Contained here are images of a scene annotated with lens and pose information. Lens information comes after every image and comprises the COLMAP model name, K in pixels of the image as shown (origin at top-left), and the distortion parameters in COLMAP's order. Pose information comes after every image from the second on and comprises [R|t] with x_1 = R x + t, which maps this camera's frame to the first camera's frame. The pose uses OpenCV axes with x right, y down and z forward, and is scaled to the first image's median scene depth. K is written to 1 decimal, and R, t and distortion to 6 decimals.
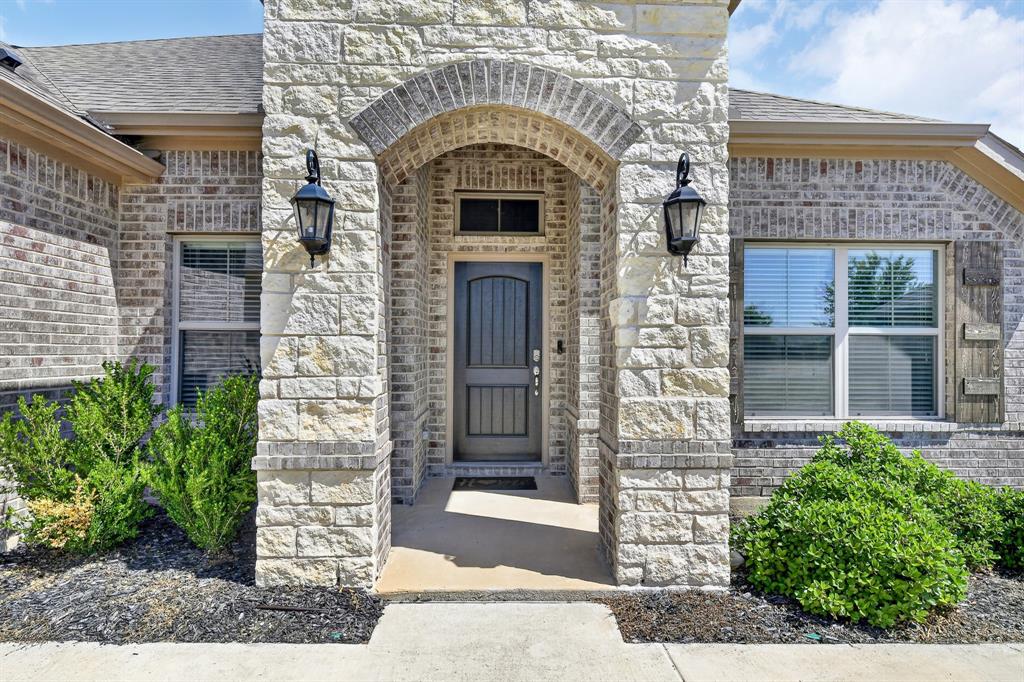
lens RADIAL K [[505.9, 0, 504.4], [0, 505.9, 331.1], [0, 0, 1]] dist [0.000000, 0.000788]
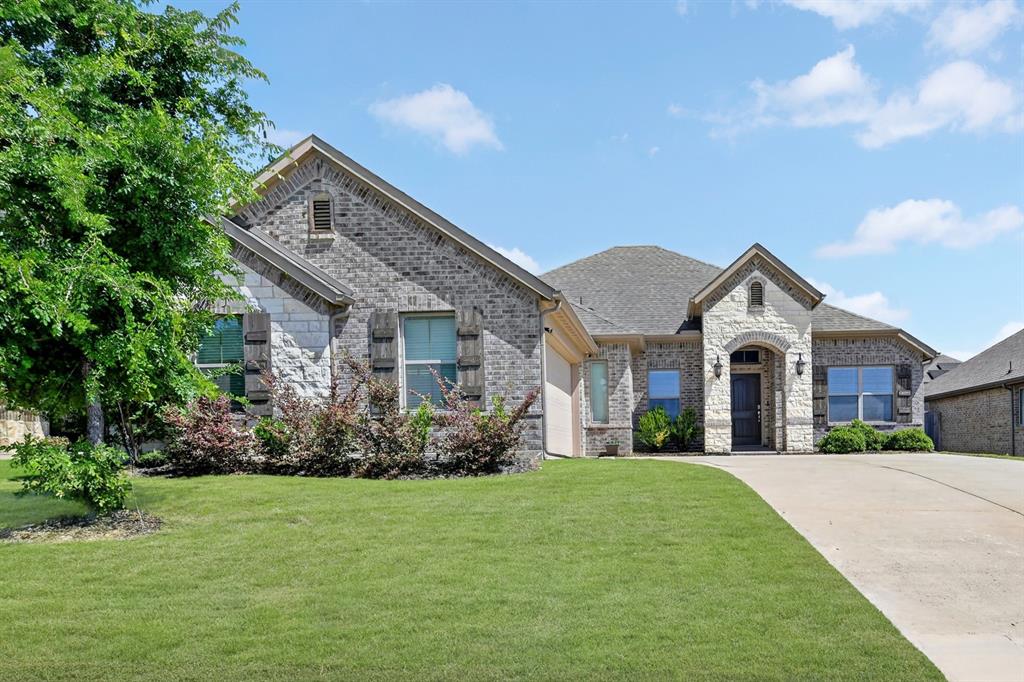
lens RADIAL K [[795.3, 0, 598.5], [0, 795.3, 473.9], [0, 0, 1]] dist [-0.005341, -0.007108]
pose [[0.999012, -0.023788, -0.037542, -1.123719], [0.025158, 0.999019, 0.036456, 0.398445], [0.036638, -0.037365, 0.998630, -5.794471]]
